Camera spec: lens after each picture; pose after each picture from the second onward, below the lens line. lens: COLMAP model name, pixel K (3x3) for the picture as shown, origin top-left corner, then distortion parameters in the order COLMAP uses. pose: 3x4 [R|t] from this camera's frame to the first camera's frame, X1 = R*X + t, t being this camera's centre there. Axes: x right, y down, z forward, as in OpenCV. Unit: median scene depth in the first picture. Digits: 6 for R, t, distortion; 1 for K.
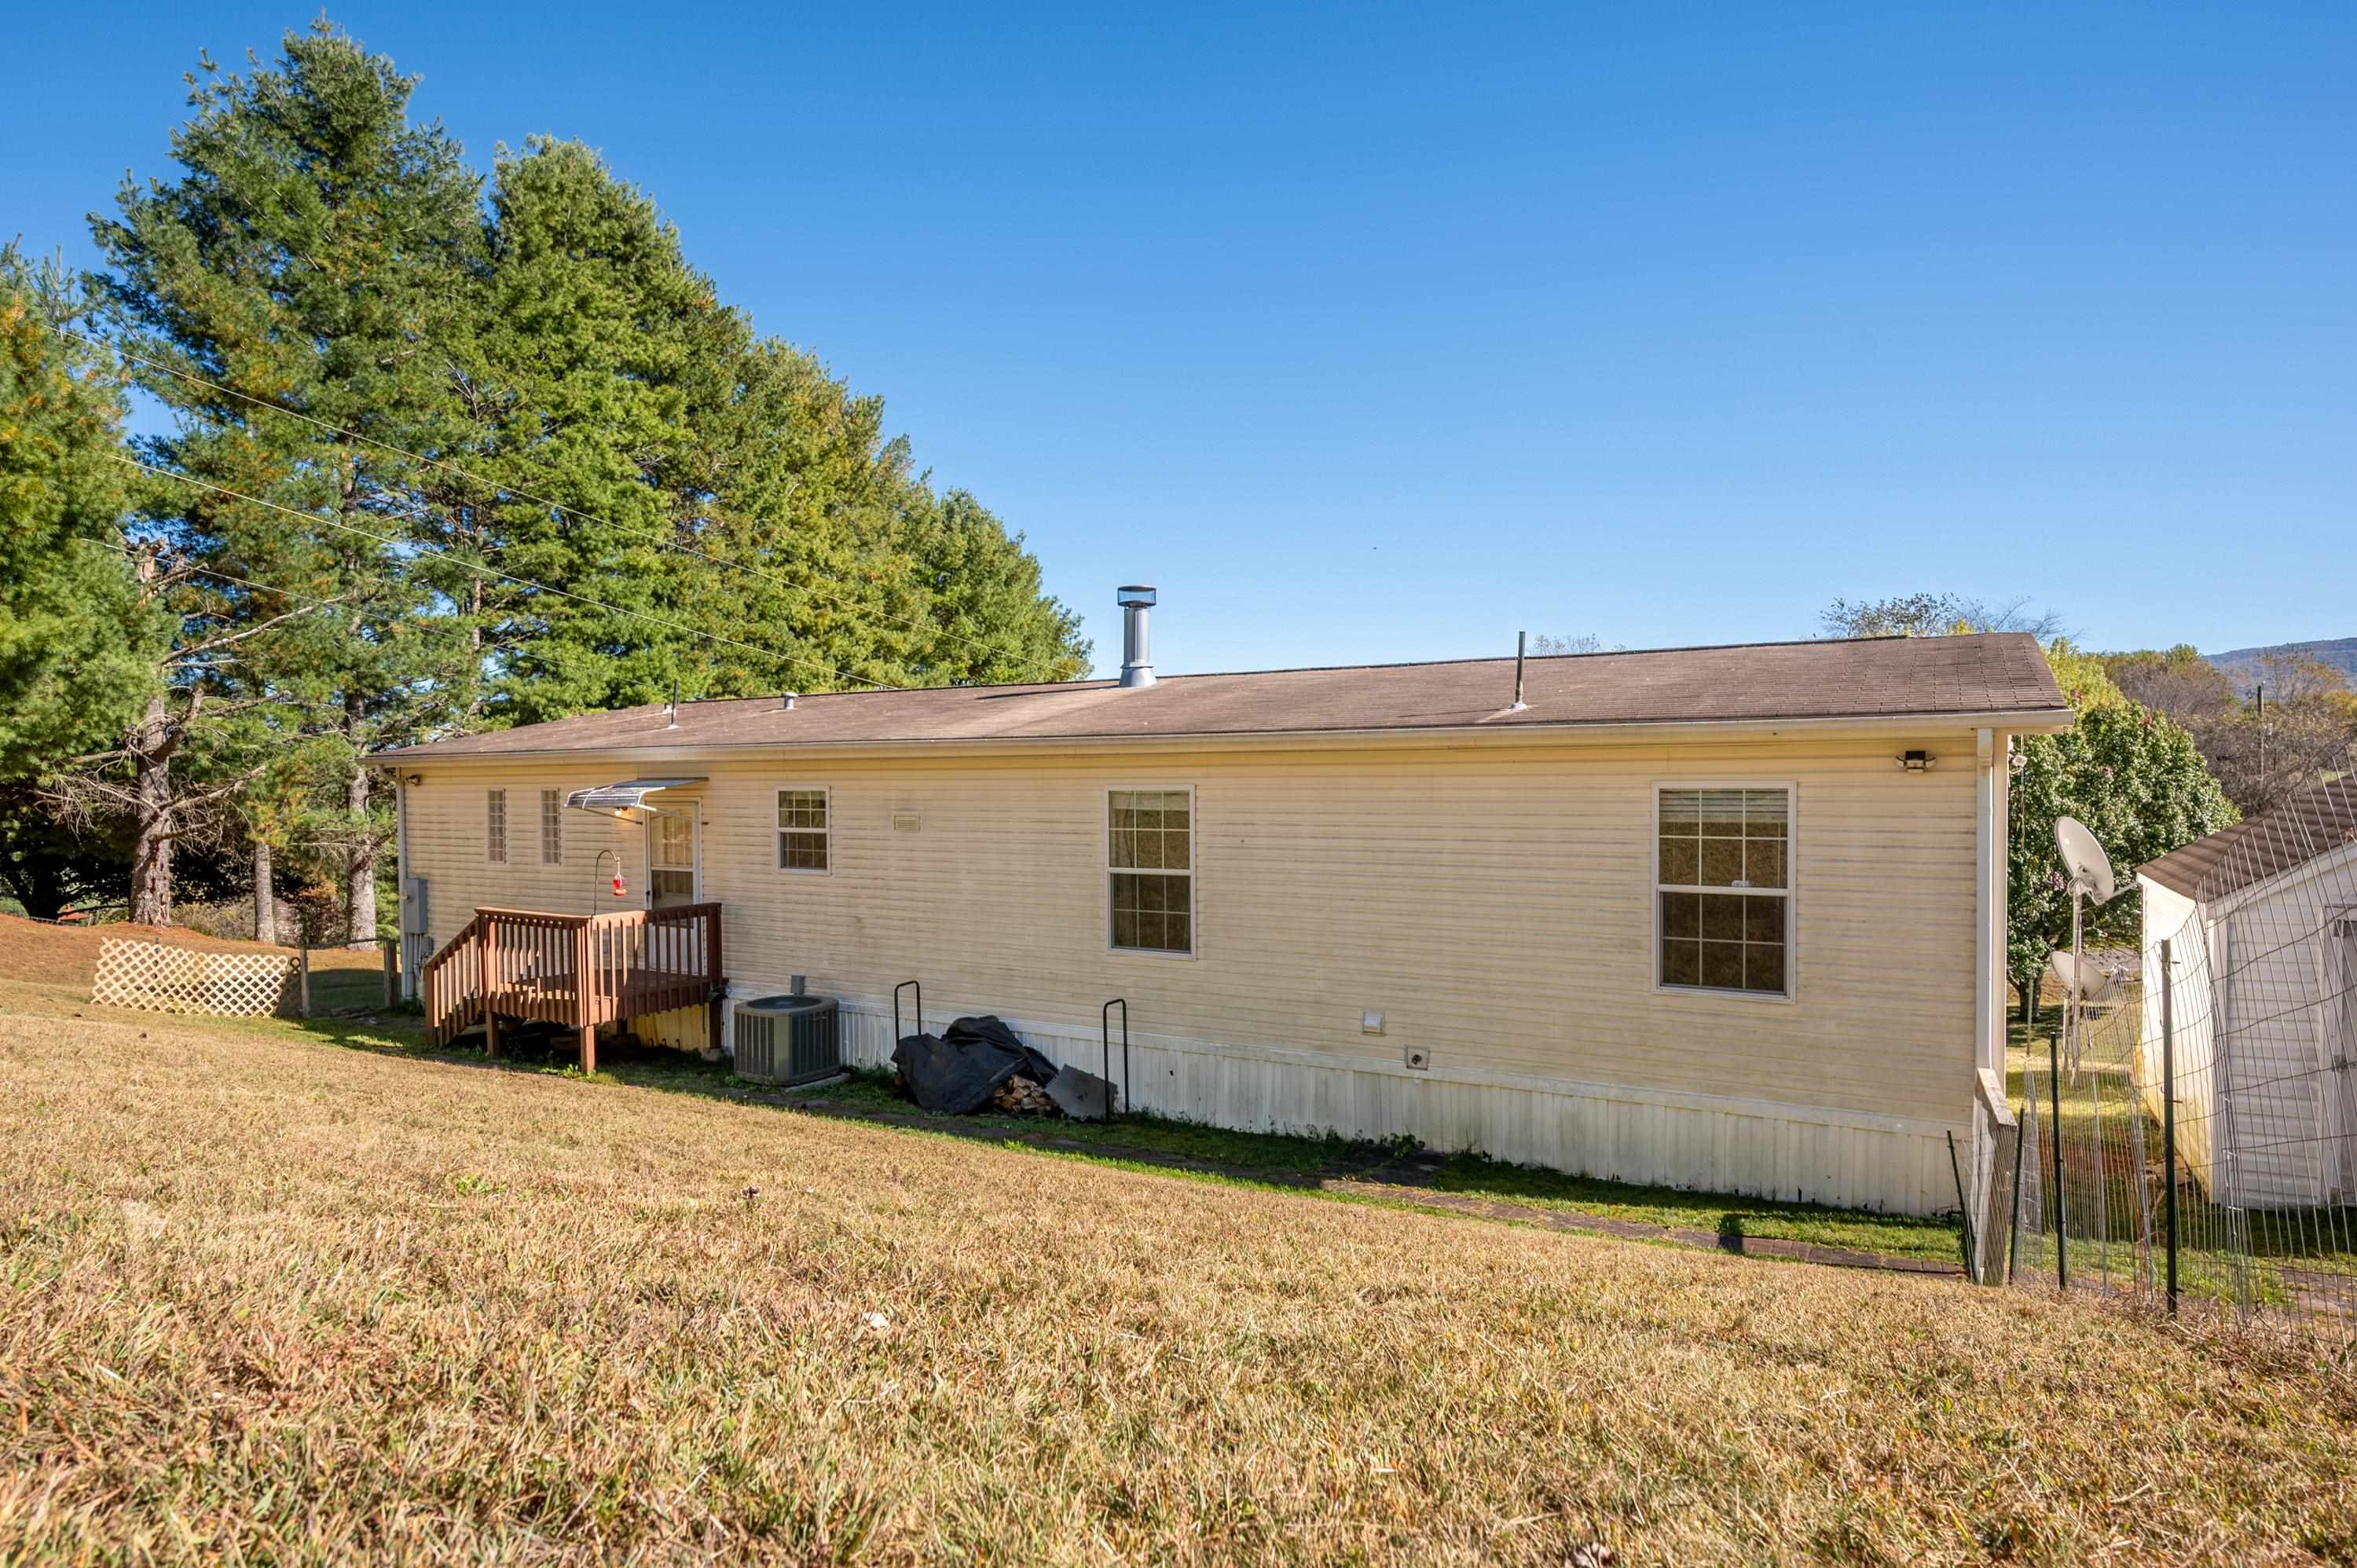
lens RADIAL K [[1344.6, 0, 1090.1], [0, 1344.6, 814.1], [0, 0, 1]] dist [-0.001887, 0.000376]
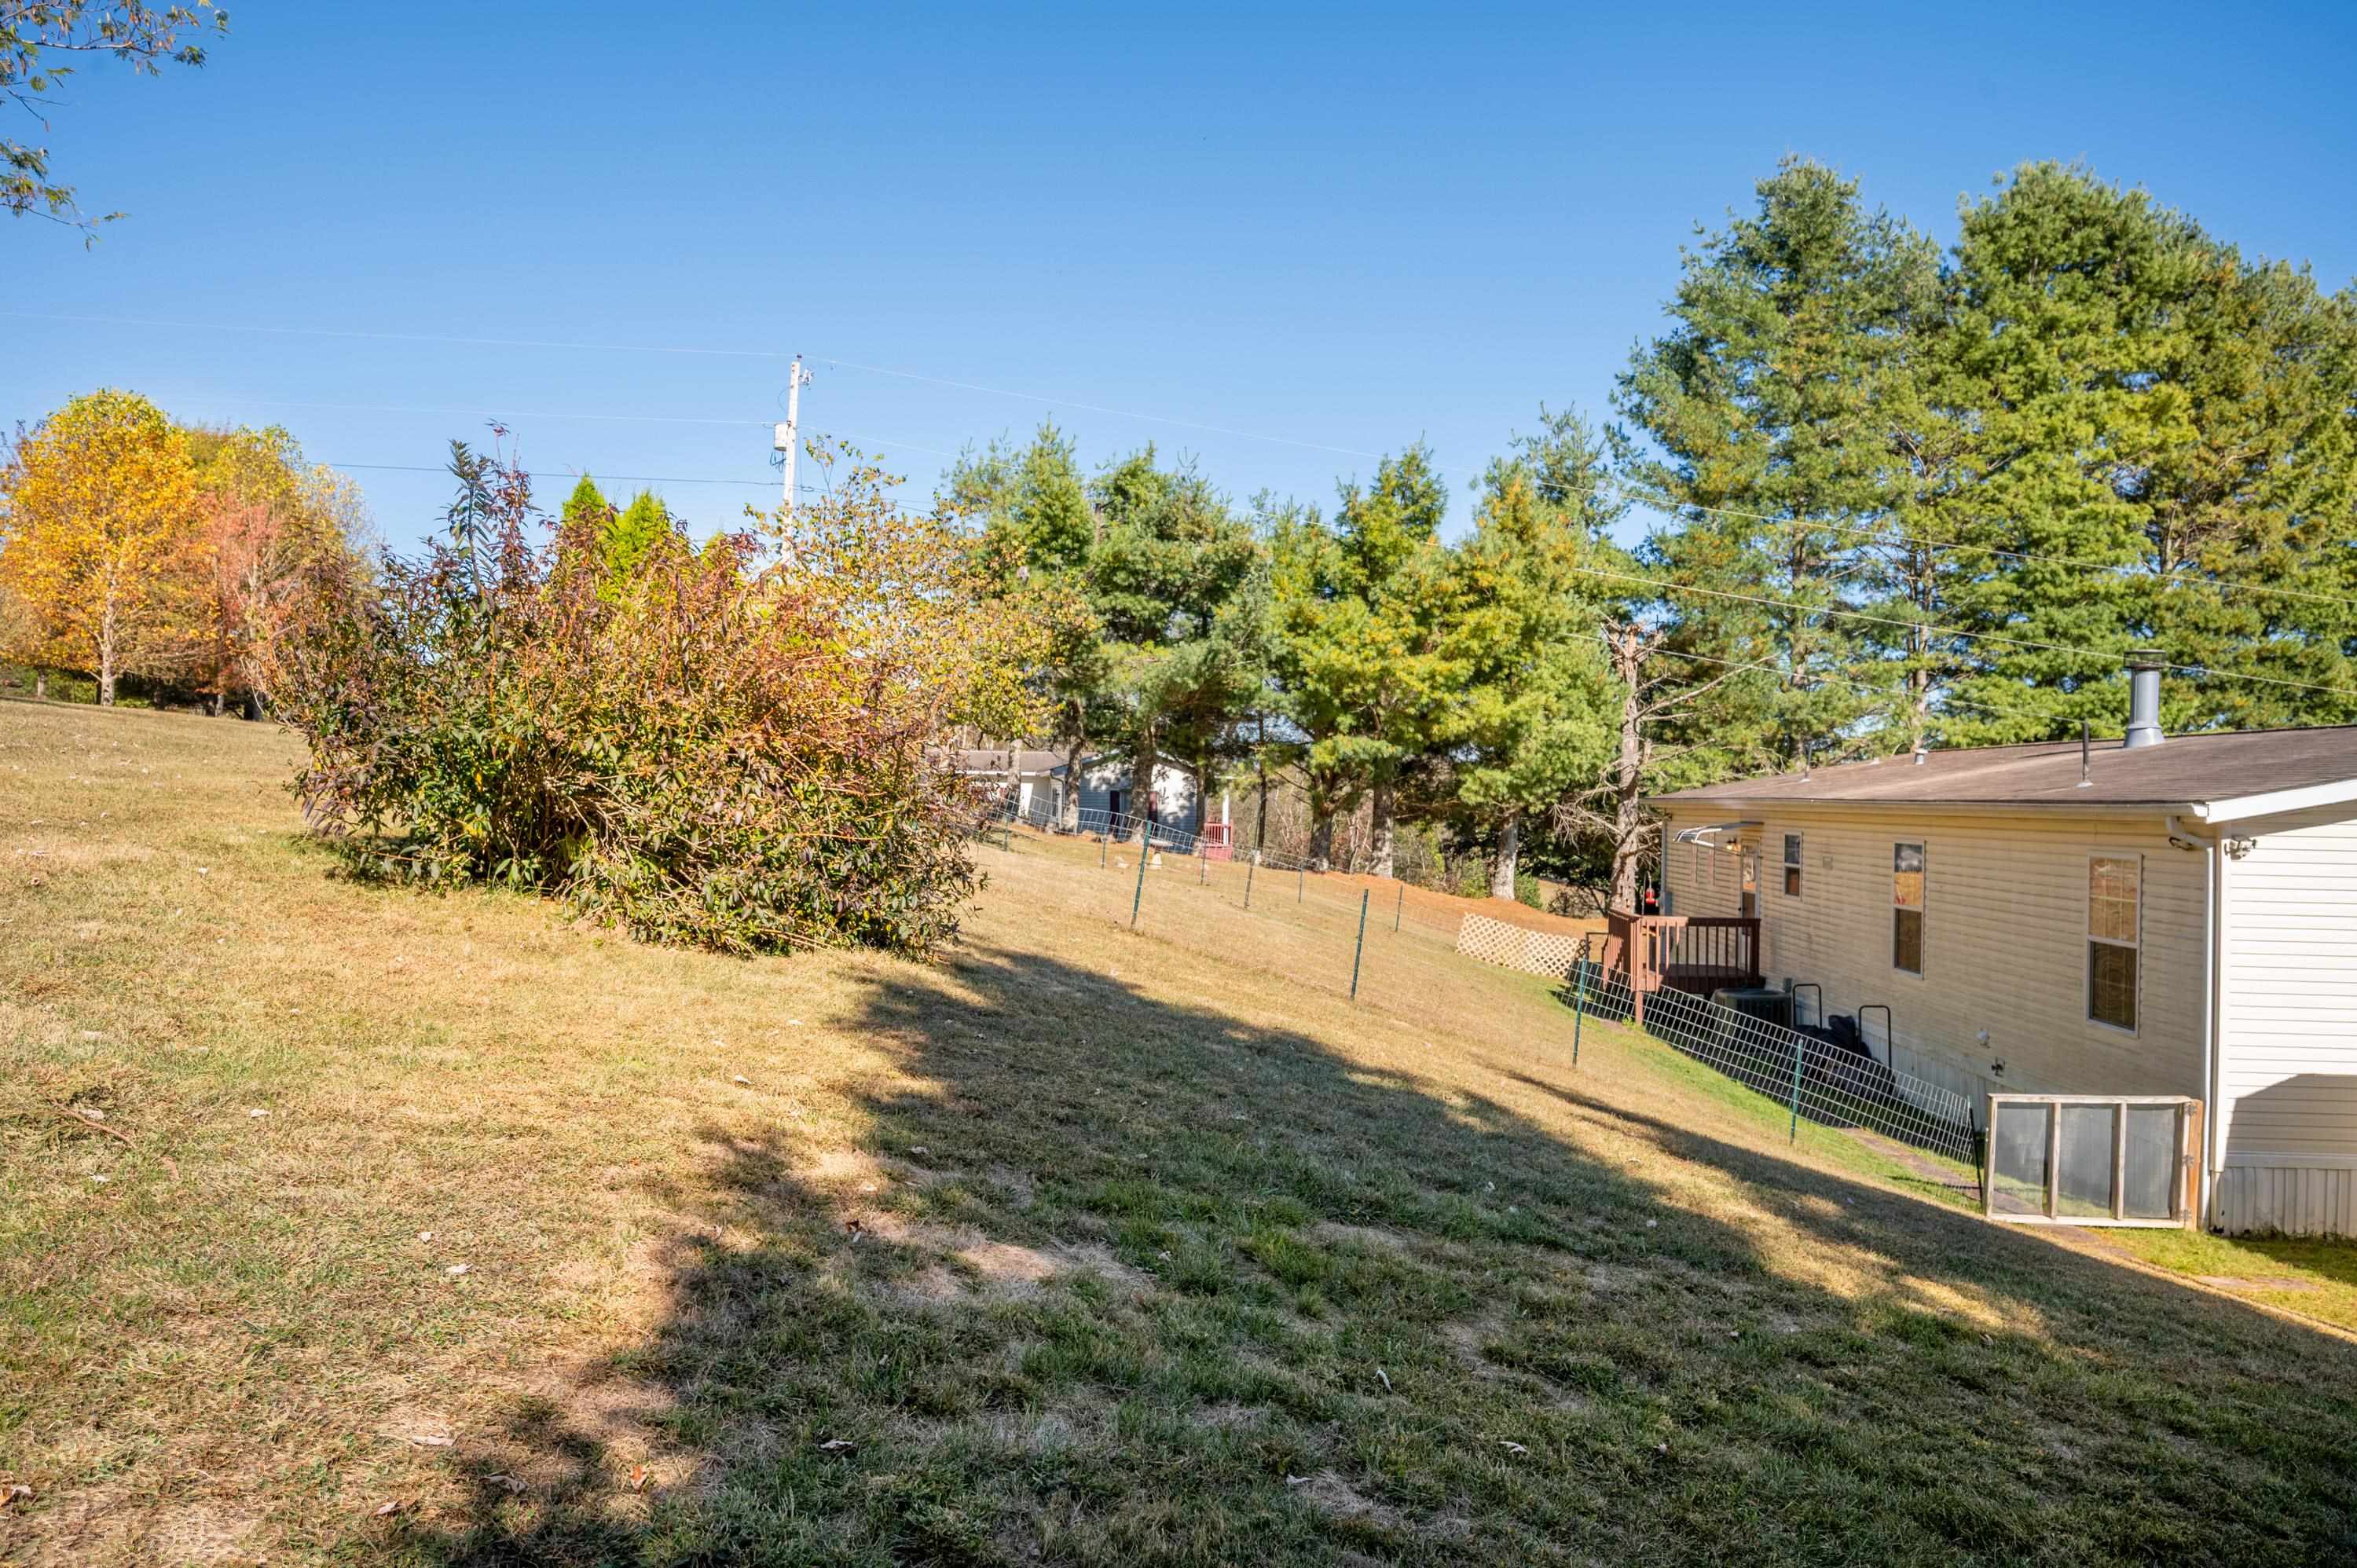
lens RADIAL K [[1723.2, 0, 1208.5], [0, 1723.2, 791.2], [0, 0, 1]] dist [-0.002487, 0.004641]
pose [[0.508306, 0.019109, -0.860964, 0.403310], [-0.045333, 0.998961, -0.004592, -0.013748], [0.859982, 0.041365, 0.508644, -0.140367]]
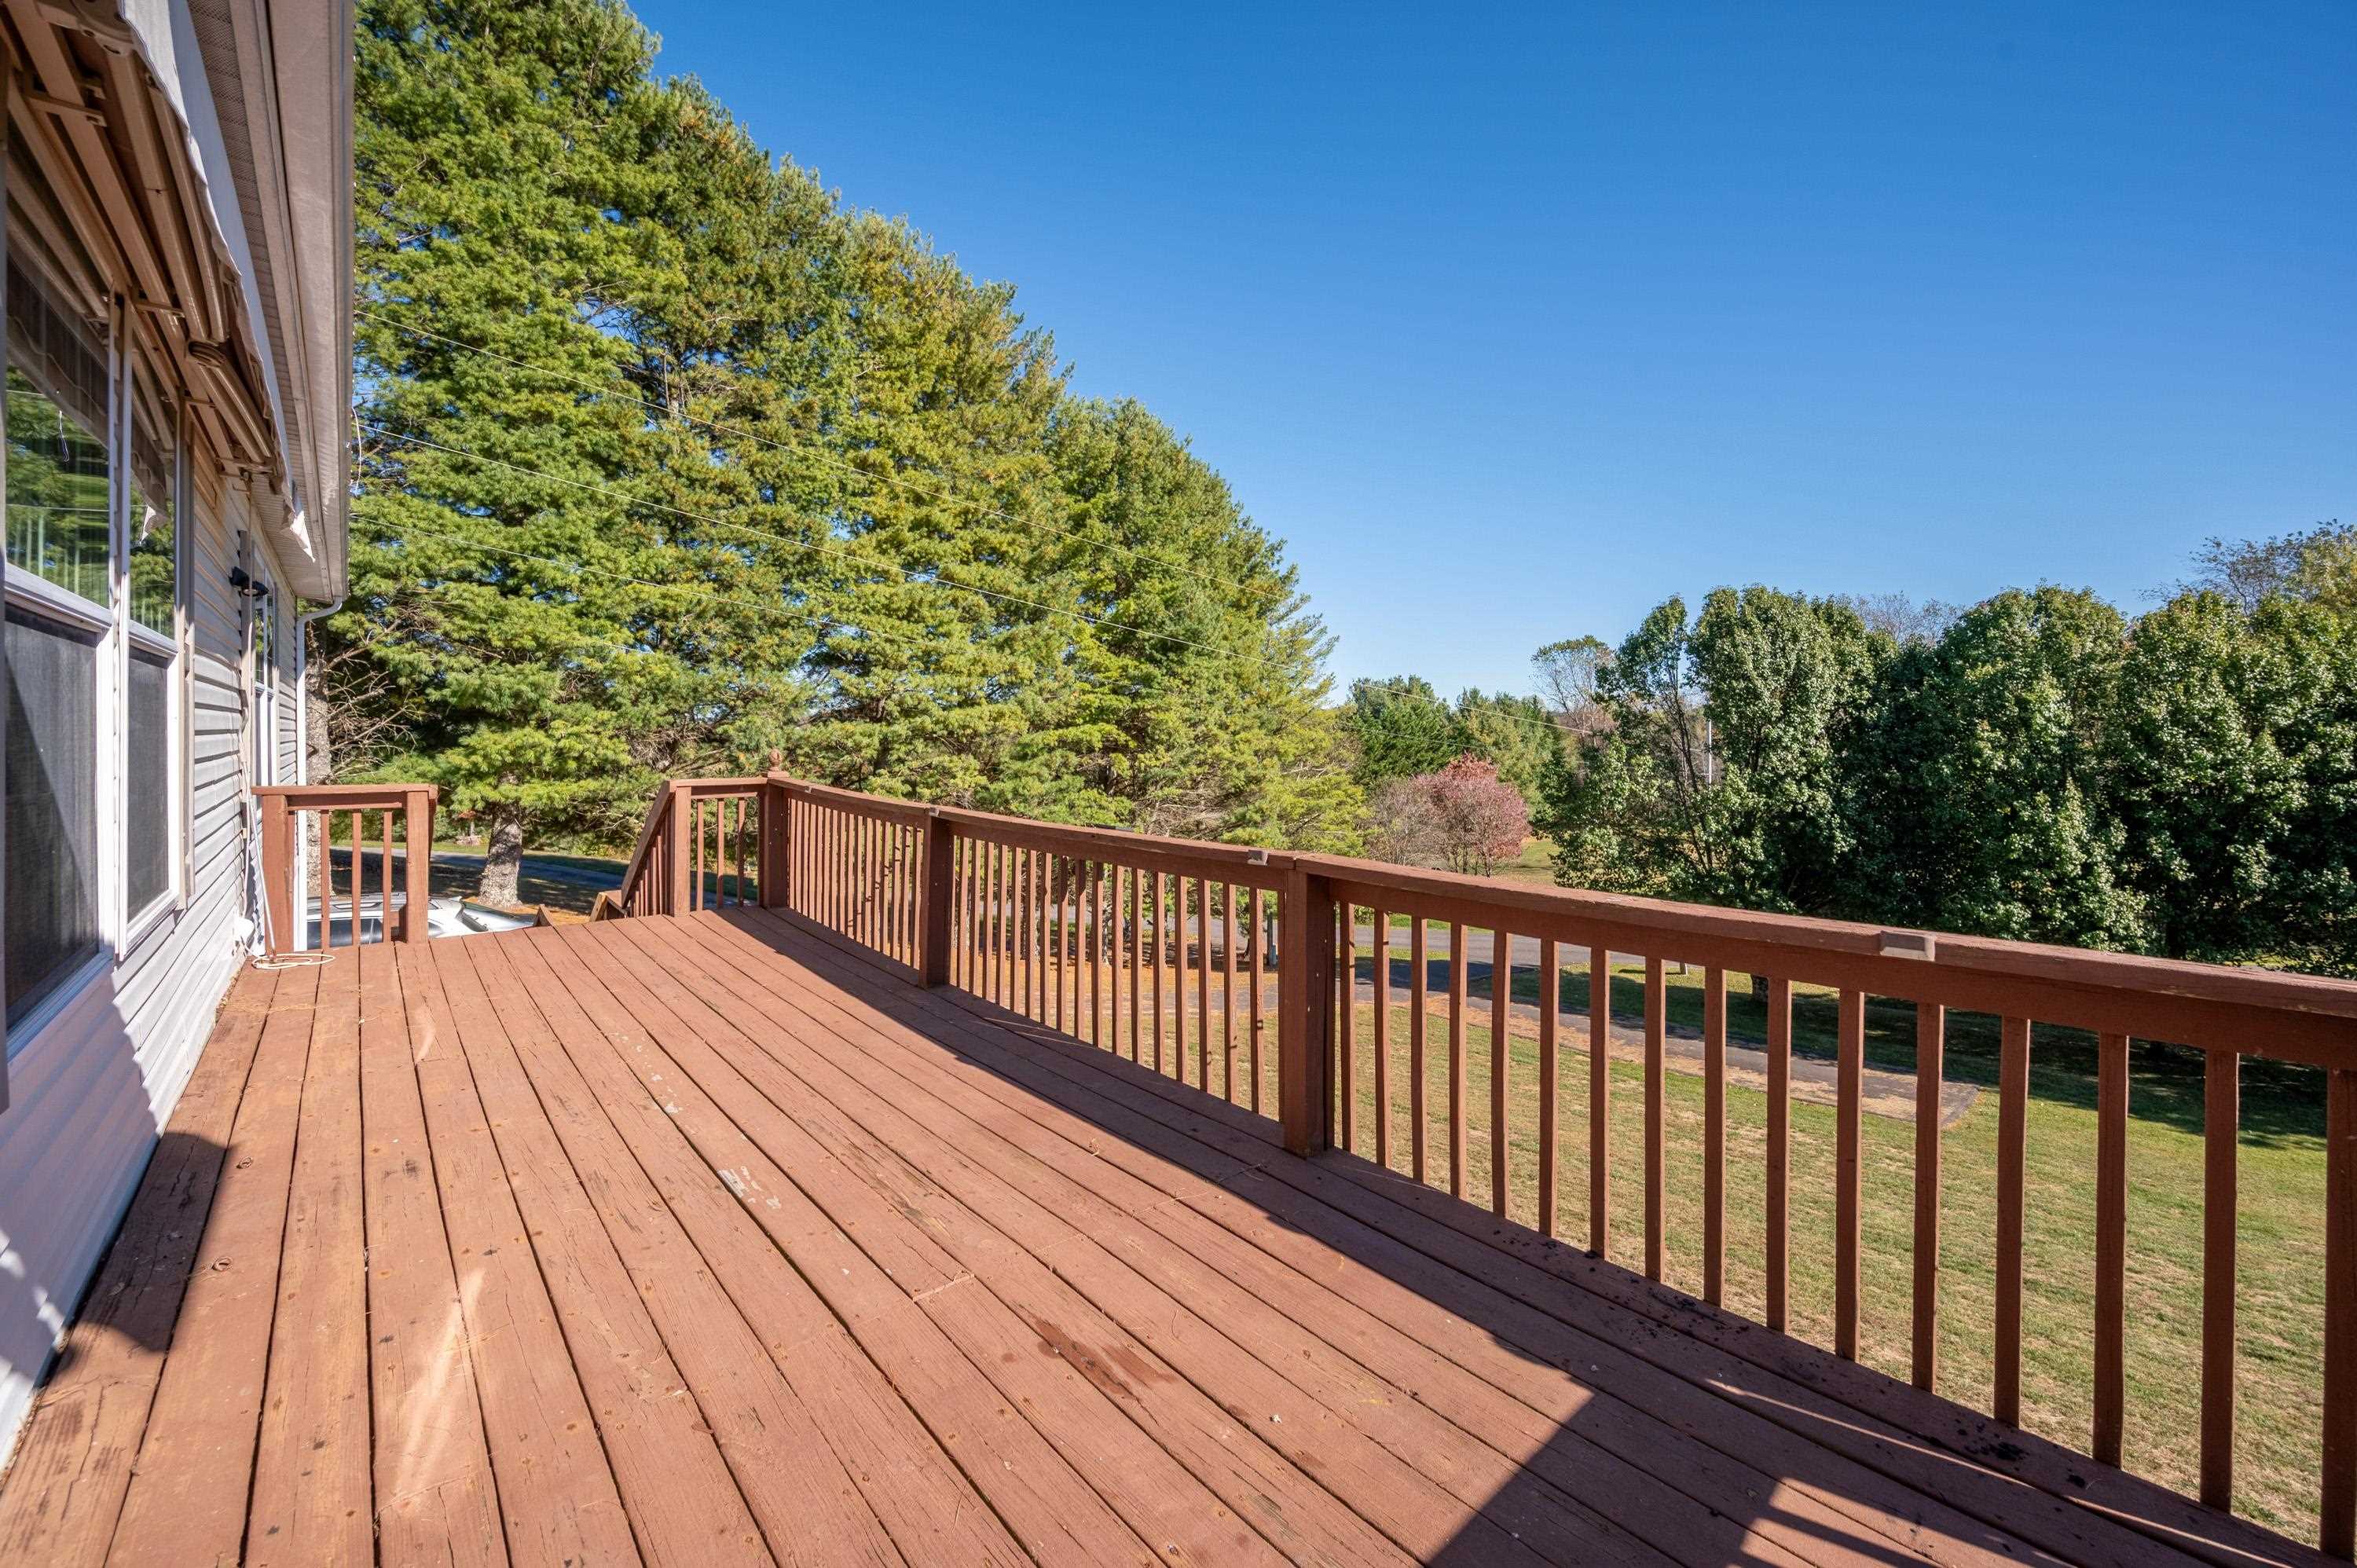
lens RADIAL K [[957.9, 0, 1181.6], [0, 957.9, 736.4], [0, 0, 1]] dist [-0.001920, -0.000186]
pose [[0.956099, 0.017090, -0.292545, 0.214916], [-0.024709, 0.999444, -0.022367, 0.014508], [0.292000, 0.028614, 0.955990, 0.592244]]
